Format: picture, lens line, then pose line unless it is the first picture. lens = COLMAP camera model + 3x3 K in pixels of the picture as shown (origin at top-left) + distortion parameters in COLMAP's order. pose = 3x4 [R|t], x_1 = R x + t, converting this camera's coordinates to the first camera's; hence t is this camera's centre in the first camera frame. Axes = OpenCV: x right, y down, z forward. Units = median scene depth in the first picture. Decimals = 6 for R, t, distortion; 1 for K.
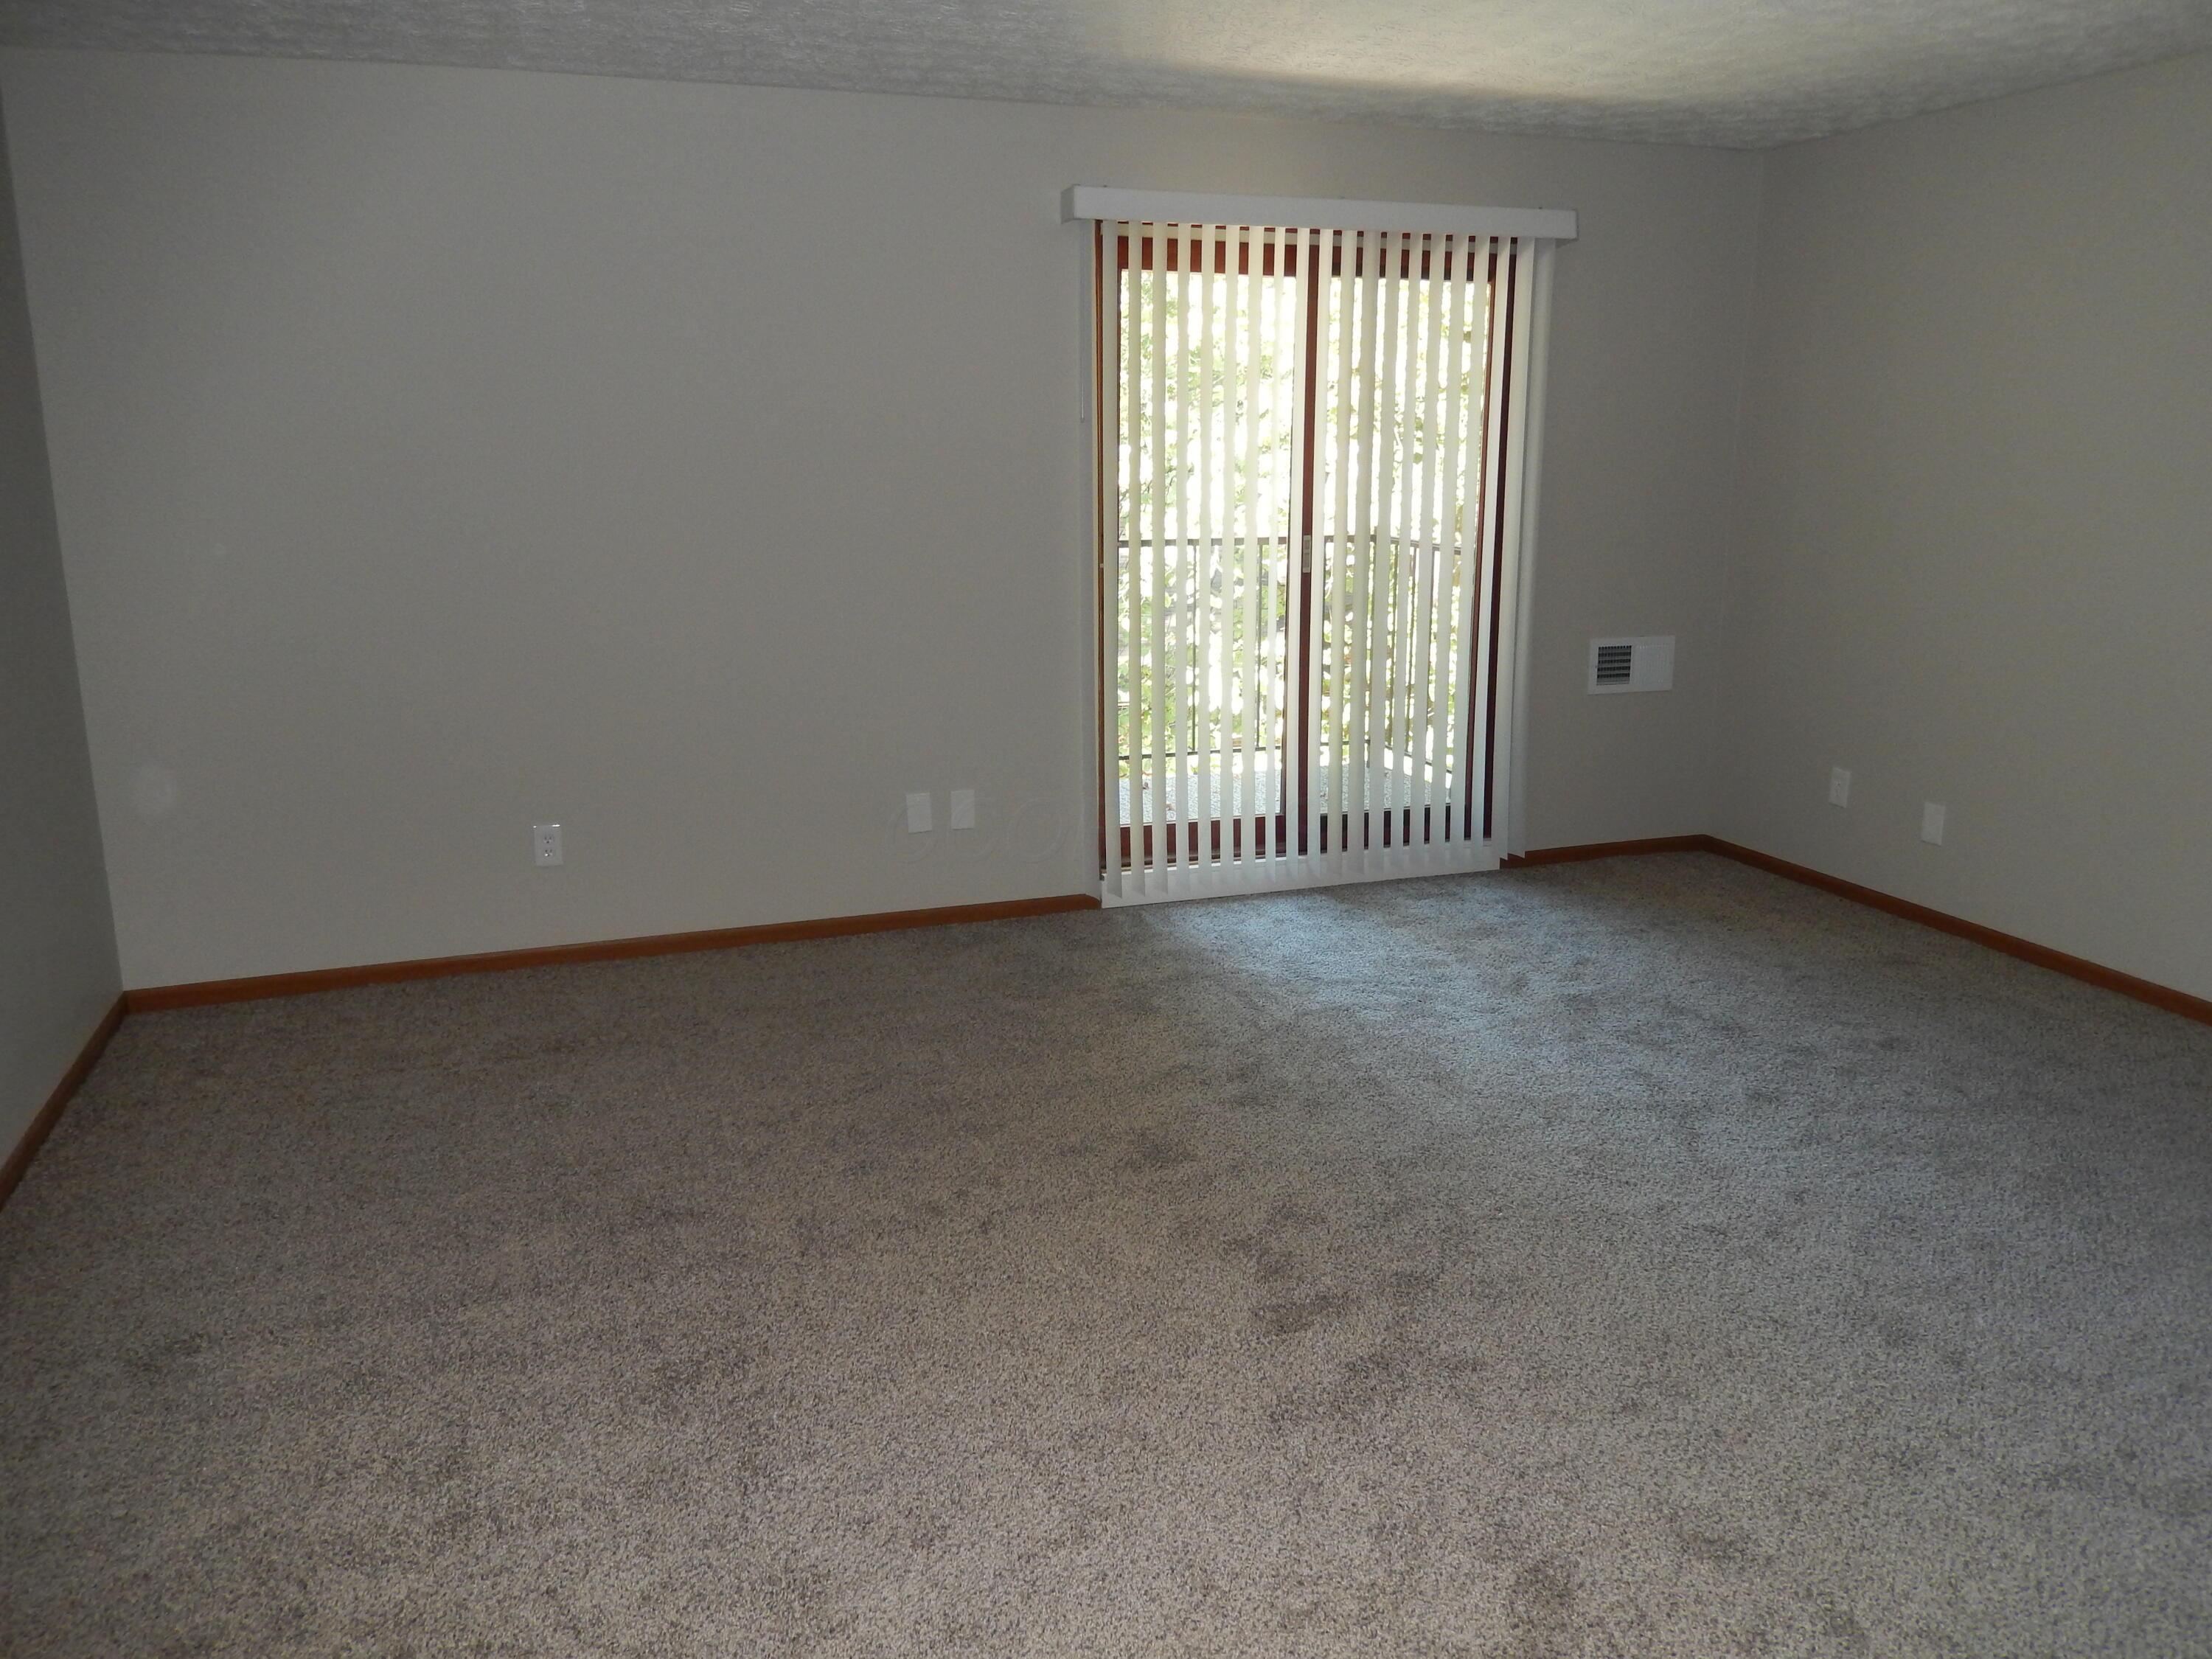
lens RADIAL K [[1639.3, 0, 1099.6], [0, 1639.3, 823.9], [0, 0, 1]] dist [-0.014368, 0.001562]
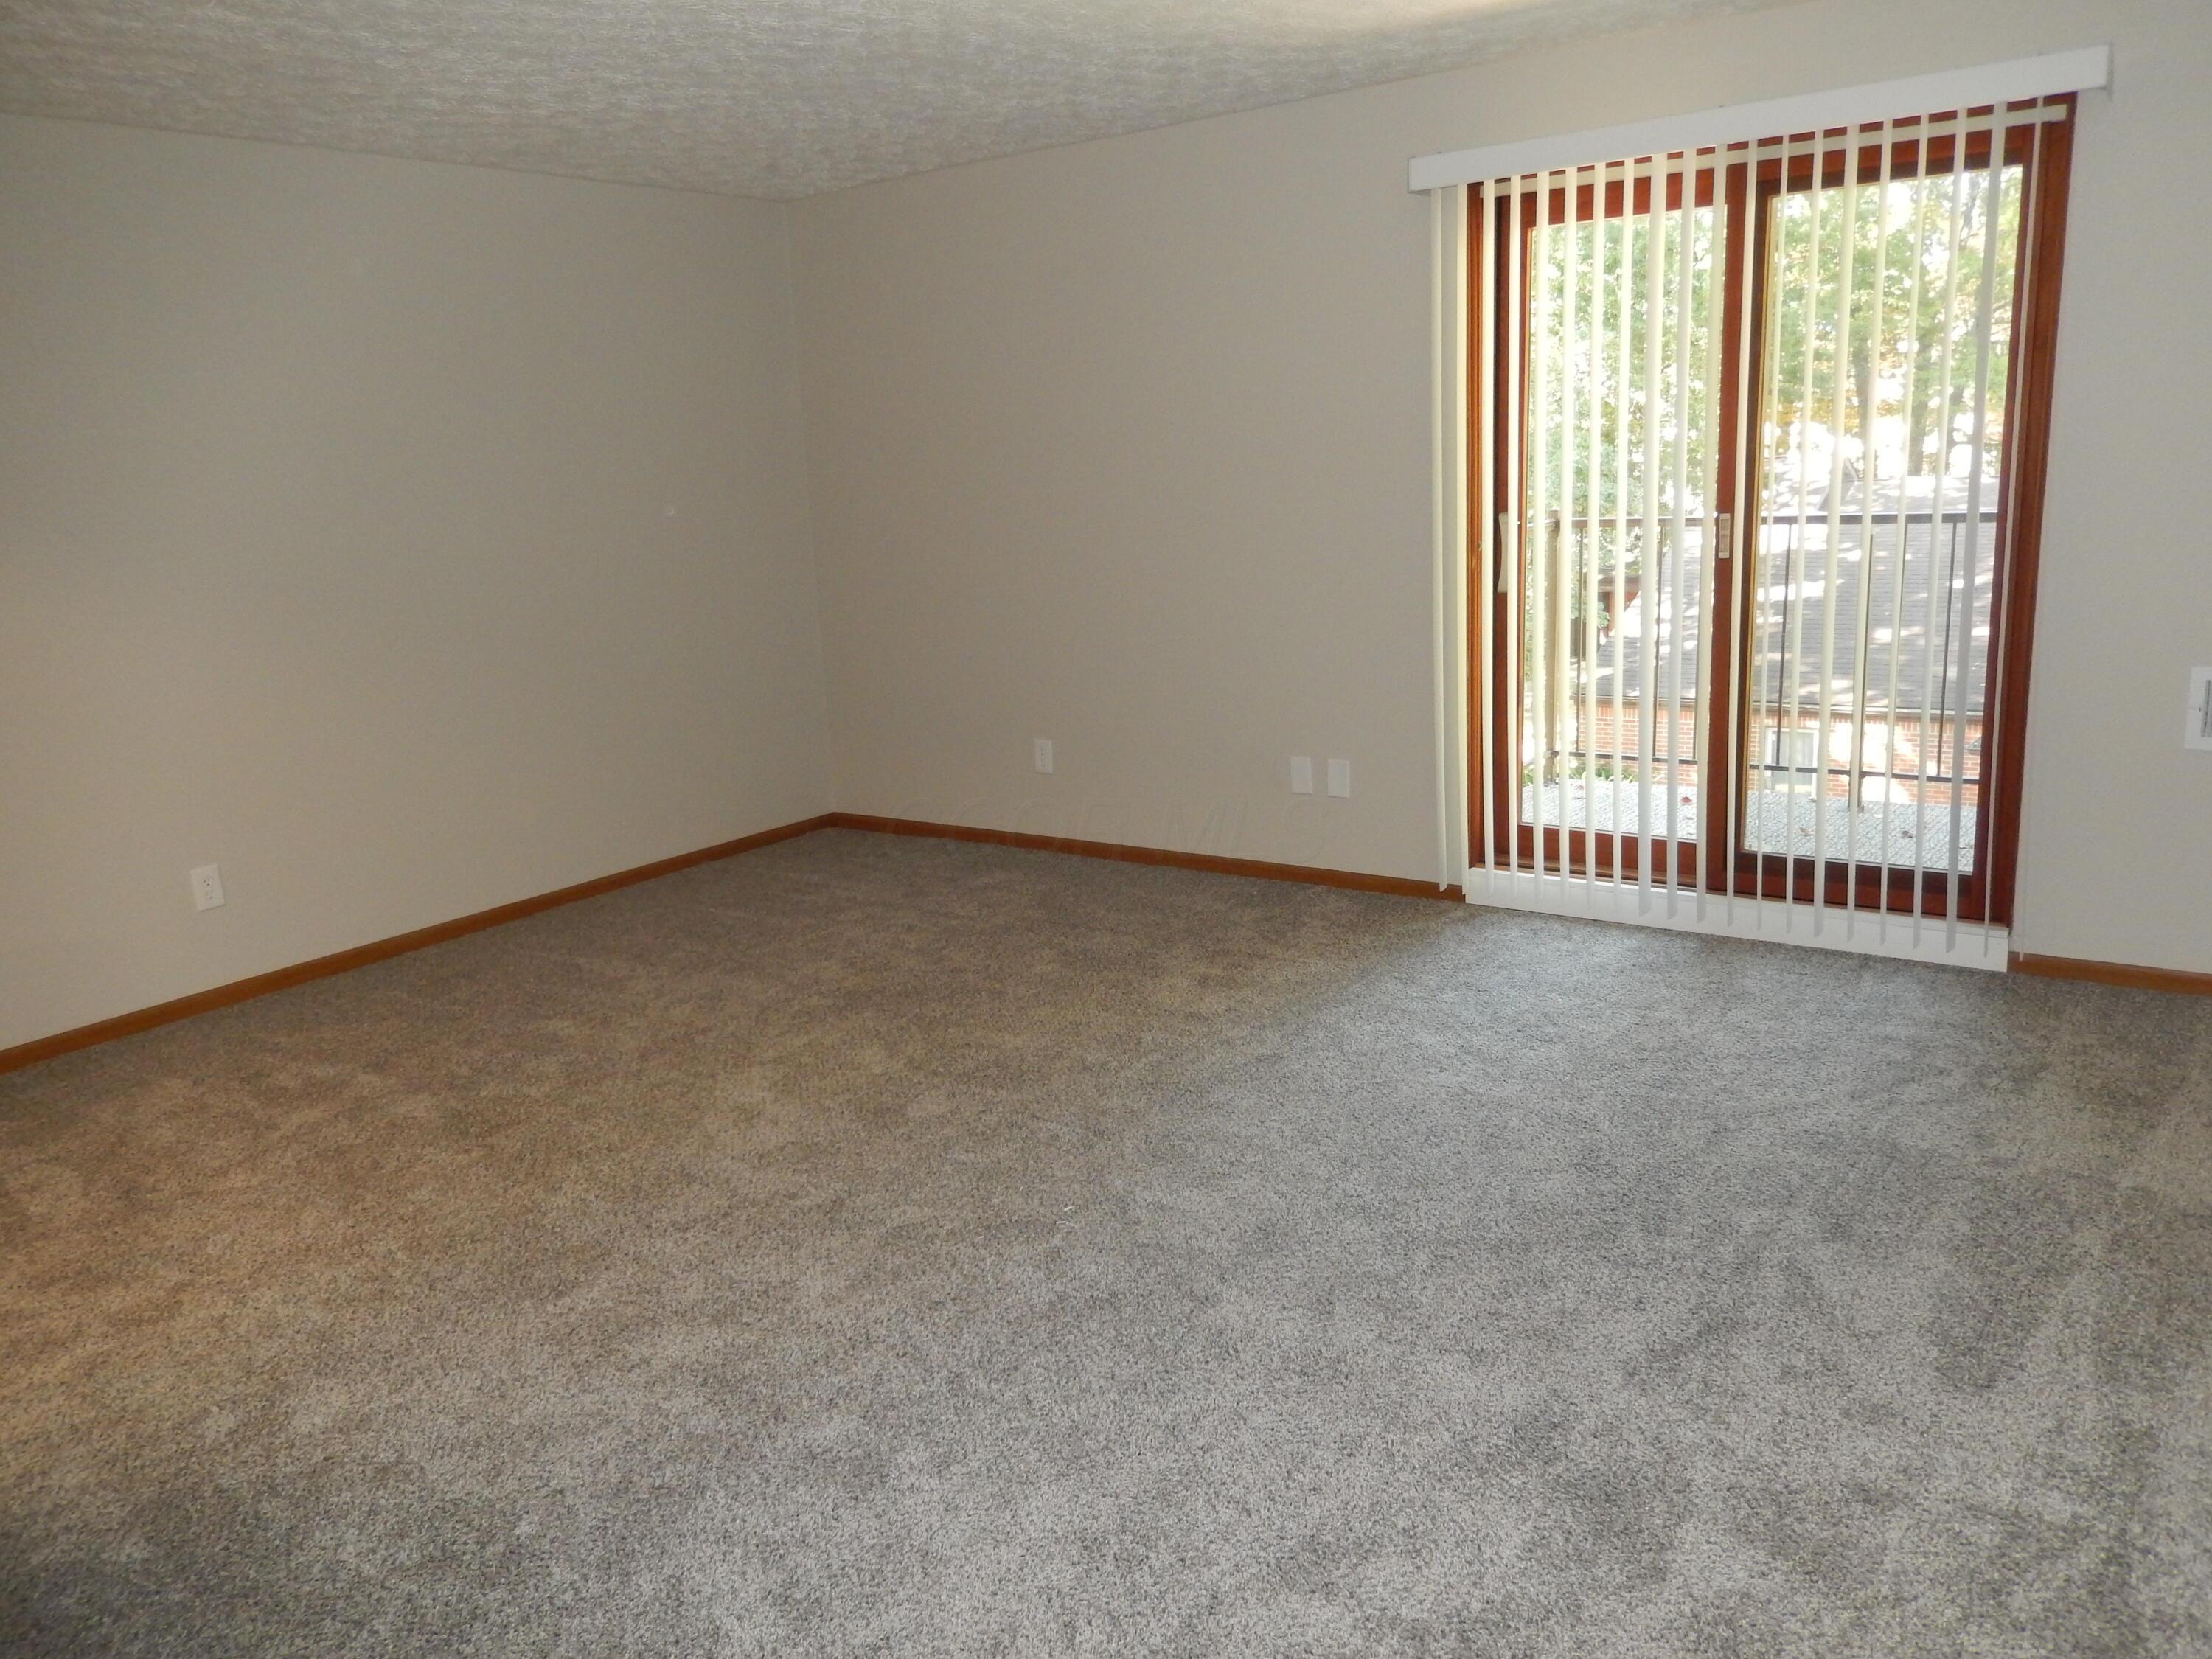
lens RADIAL K [[1639.3, 0, 1098.1], [0, 1639.3, 837.2], [0, 0, 1]] dist [-0.014368, 0.001562]
pose [[0.536897, 0.161688, -0.828009, 0.691861], [-0.135495, 0.985248, 0.104535, -0.059114], [0.832696, 0.056066, 0.550884, 0.290748]]
